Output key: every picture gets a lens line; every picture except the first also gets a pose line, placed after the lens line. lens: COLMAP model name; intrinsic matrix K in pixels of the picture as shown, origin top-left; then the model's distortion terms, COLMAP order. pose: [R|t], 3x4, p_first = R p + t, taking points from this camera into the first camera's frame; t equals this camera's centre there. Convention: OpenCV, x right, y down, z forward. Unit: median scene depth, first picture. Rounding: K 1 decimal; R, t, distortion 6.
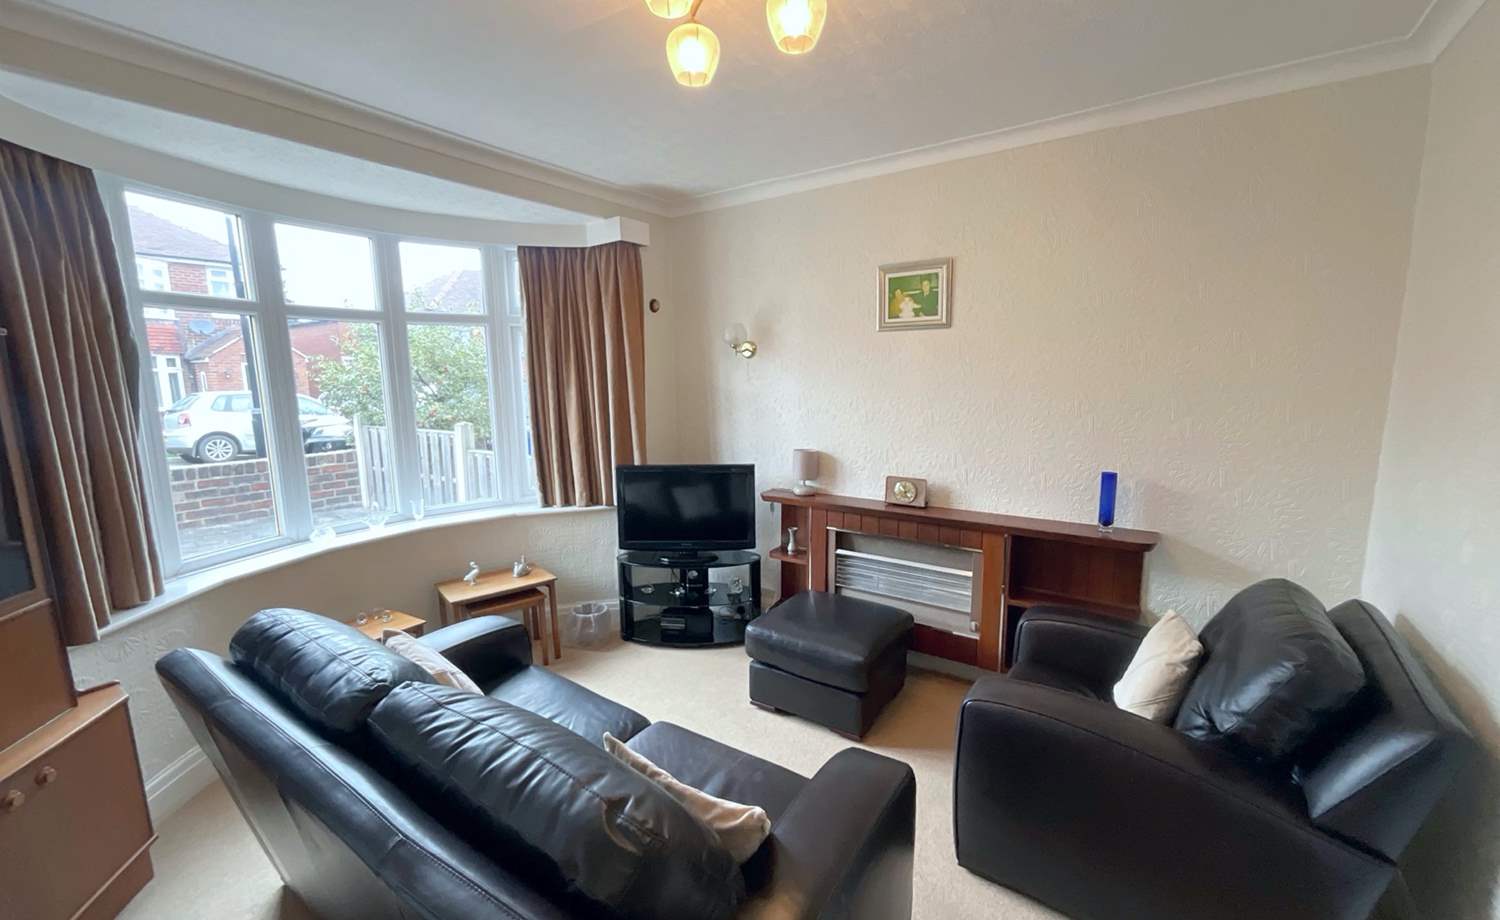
lens RADIAL K [[608.5, 0, 750.0], [0, 608.5, 460.0], [0, 0, 1]] dist [-0.002026, -0.000635]
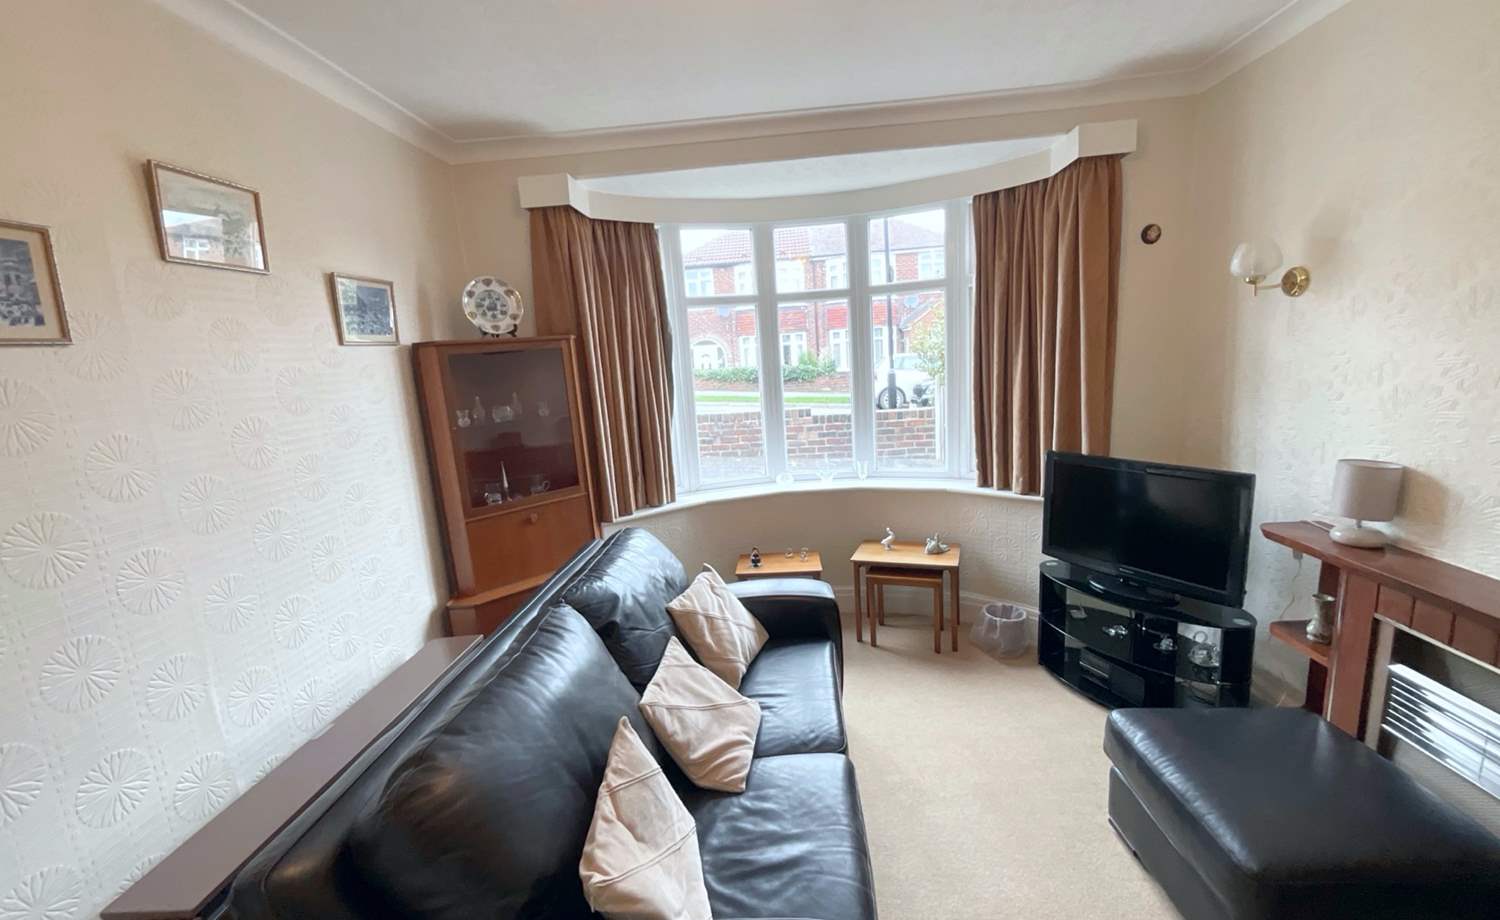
lens RADIAL K [[606.5, 0, 750.0], [0, 606.5, 460.0], [0, 0, 1]] dist [-0.000916, -0.000013]
pose [[0.514118, 0.128696, -0.848010, 0.260382], [-0.066334, 0.991684, 0.110284, -0.041240], [0.855151, -0.000447, 0.518379, 0.251367]]
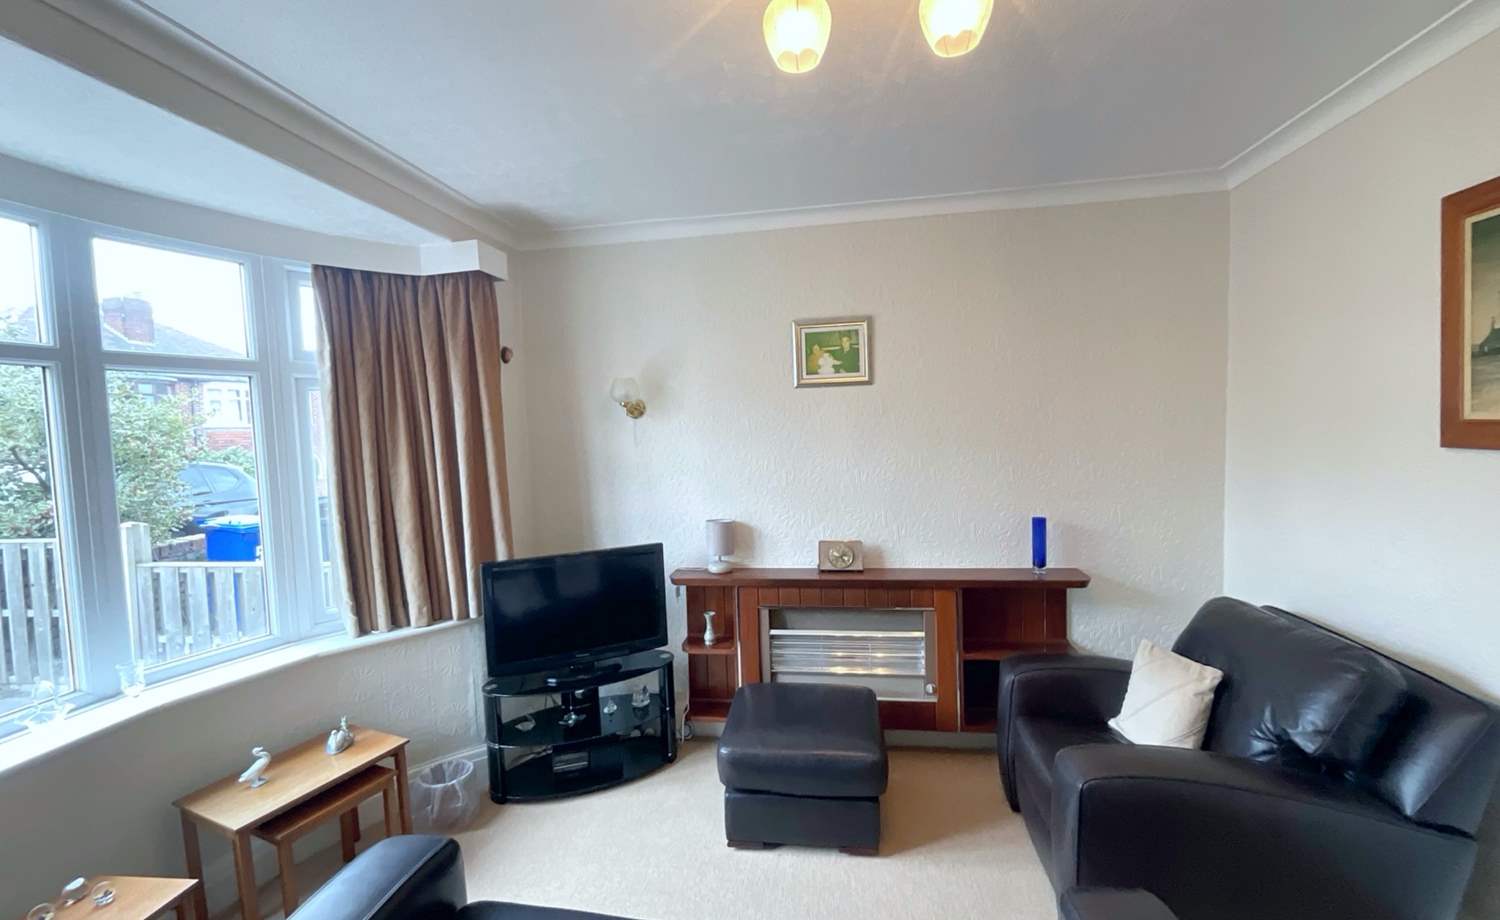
lens RADIAL K [[608.5, 0, 750.0], [0, 608.5, 460.0], [0, 0, 1]] dist [-0.002026, -0.000635]
pose [[0.899077, -0.043030, 0.435671, -0.244800], [0.087235, 0.992810, -0.081965, -0.027304], [-0.429012, 0.111699, 0.896366, 0.182080]]
